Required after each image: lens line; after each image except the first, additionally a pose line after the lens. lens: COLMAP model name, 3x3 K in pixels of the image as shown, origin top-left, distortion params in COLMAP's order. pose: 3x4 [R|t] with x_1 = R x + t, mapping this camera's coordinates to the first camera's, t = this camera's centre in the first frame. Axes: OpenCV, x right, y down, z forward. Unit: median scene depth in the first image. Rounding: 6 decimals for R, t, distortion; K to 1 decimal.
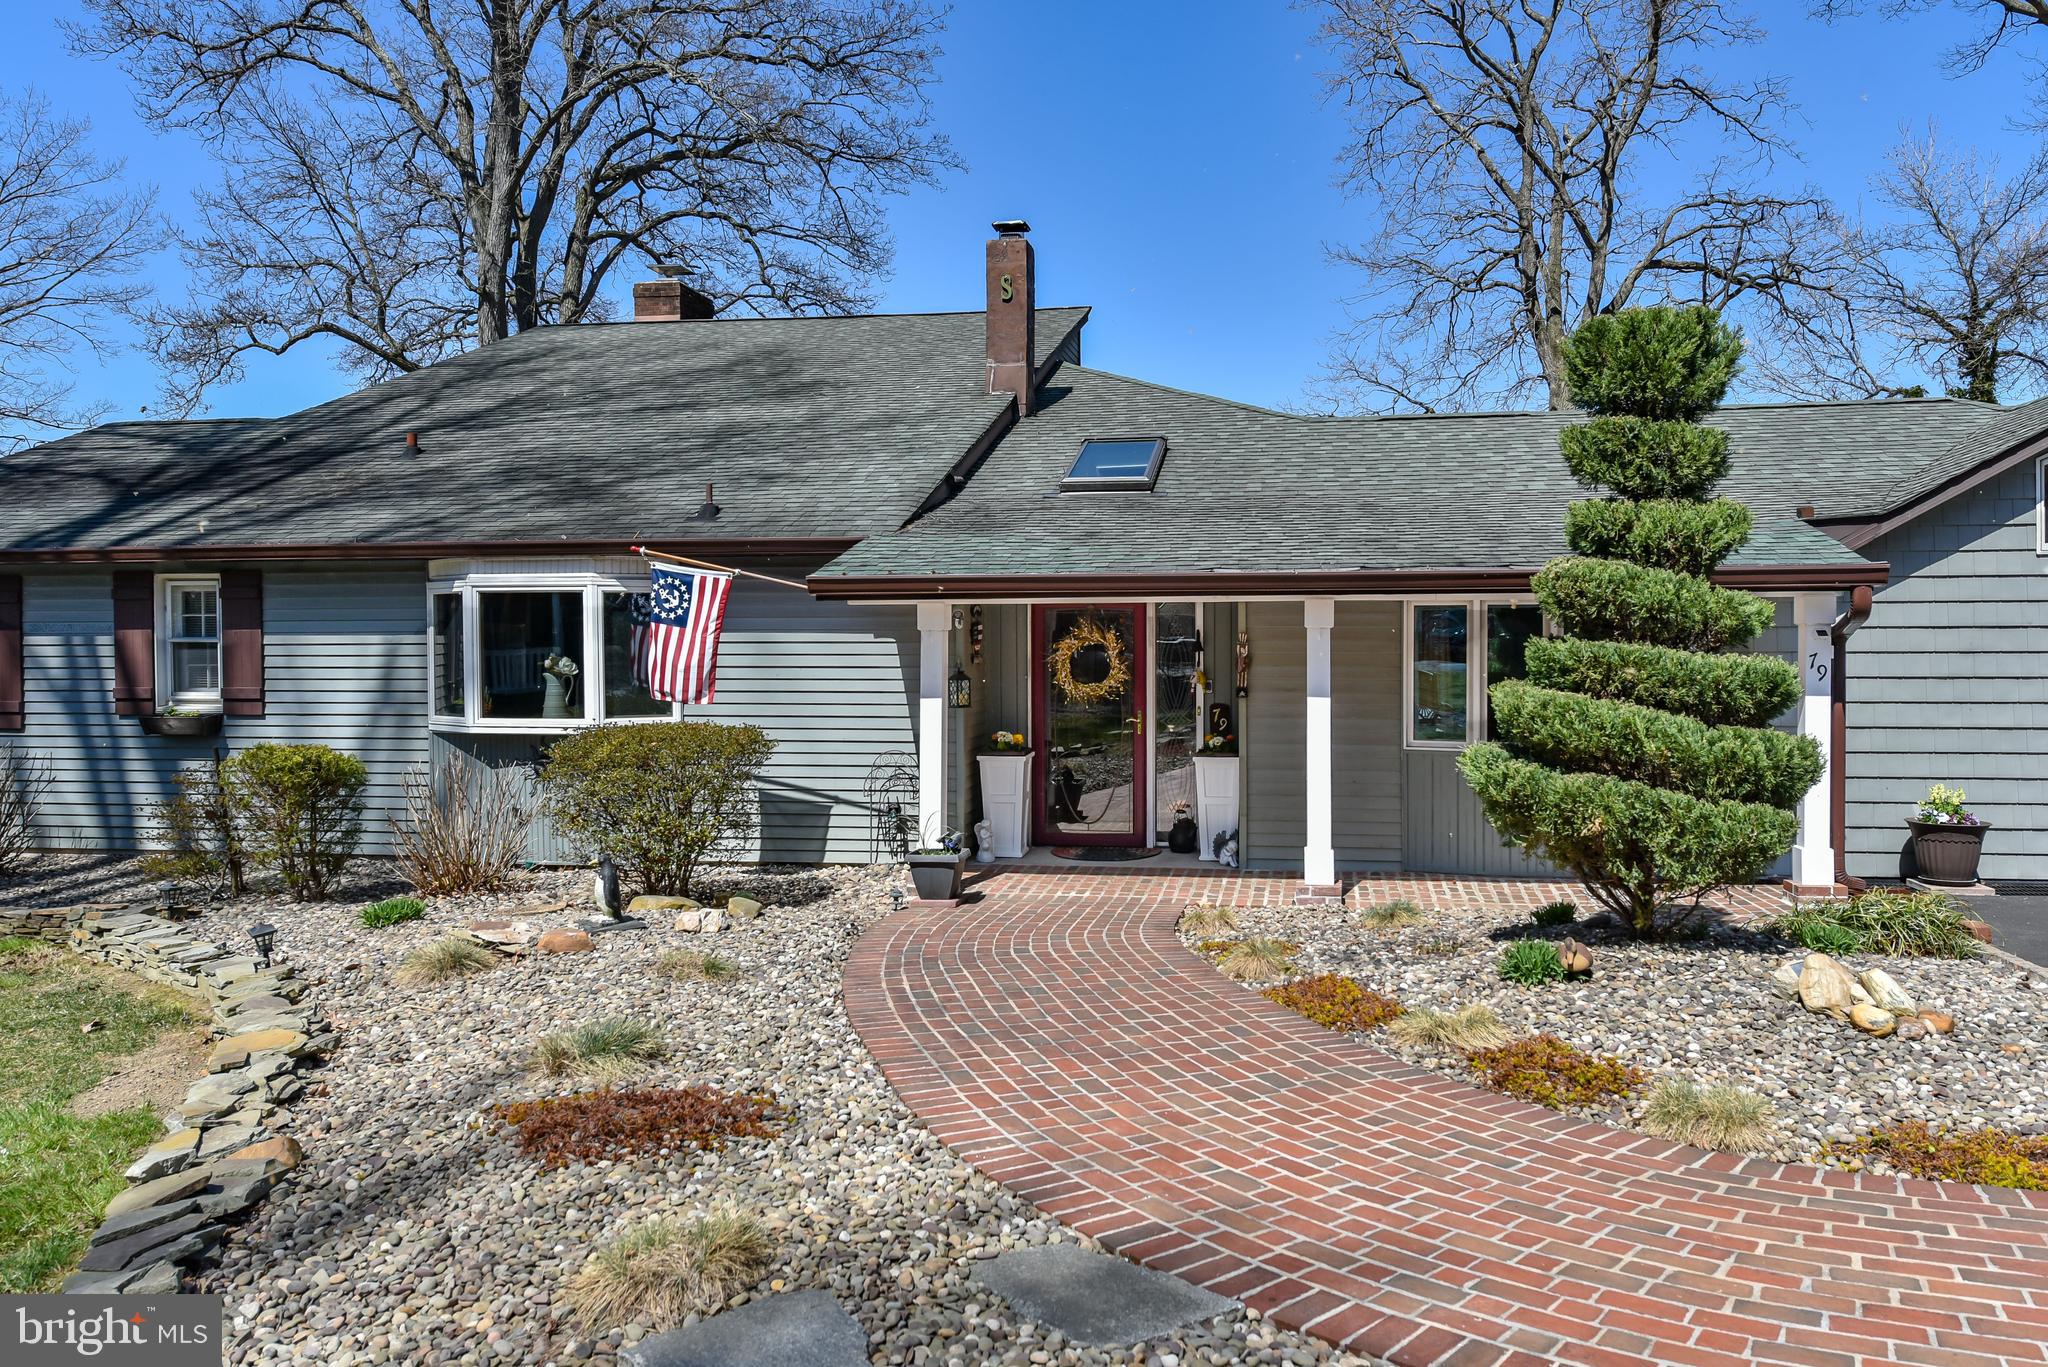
lens RADIAL K [[1373.9, 0, 1027.0], [0, 1373.9, 697.5], [0, 0, 1]] dist [-0.003020, -0.002583]
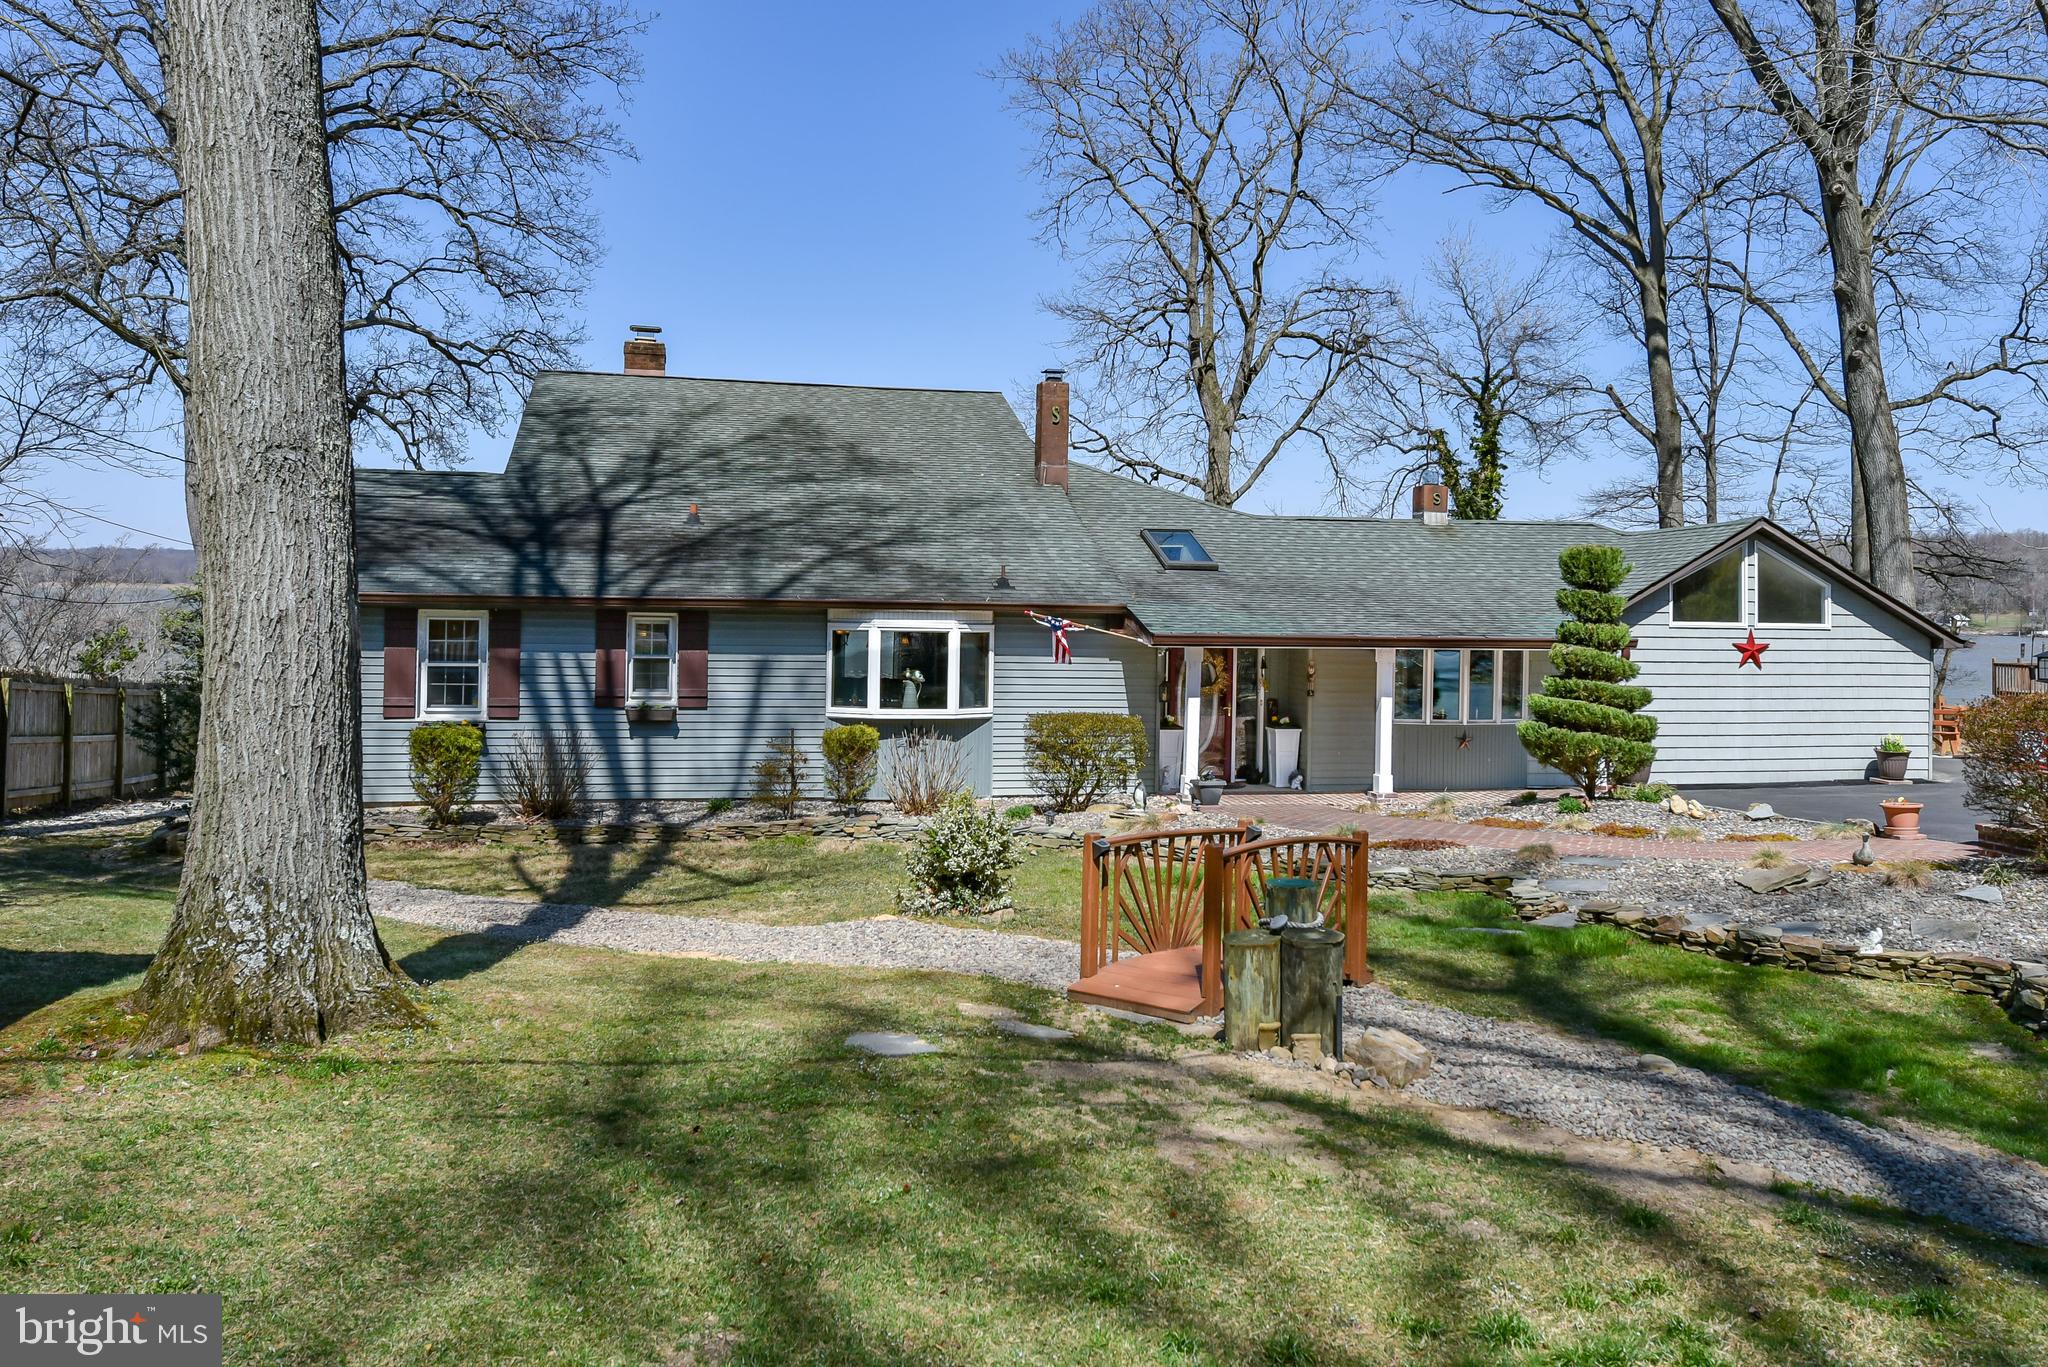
lens RADIAL K [[1586.3, 0, 939.0], [0, 1586.3, 628.8], [0, 0, 1]] dist [-0.000786, -0.000763]
pose [[0.944164, 0.009952, 0.329324, -0.949515], [-0.002280, 0.999717, -0.023673, -0.035822], [-0.329467, 0.021600, 0.943920, -0.778495]]
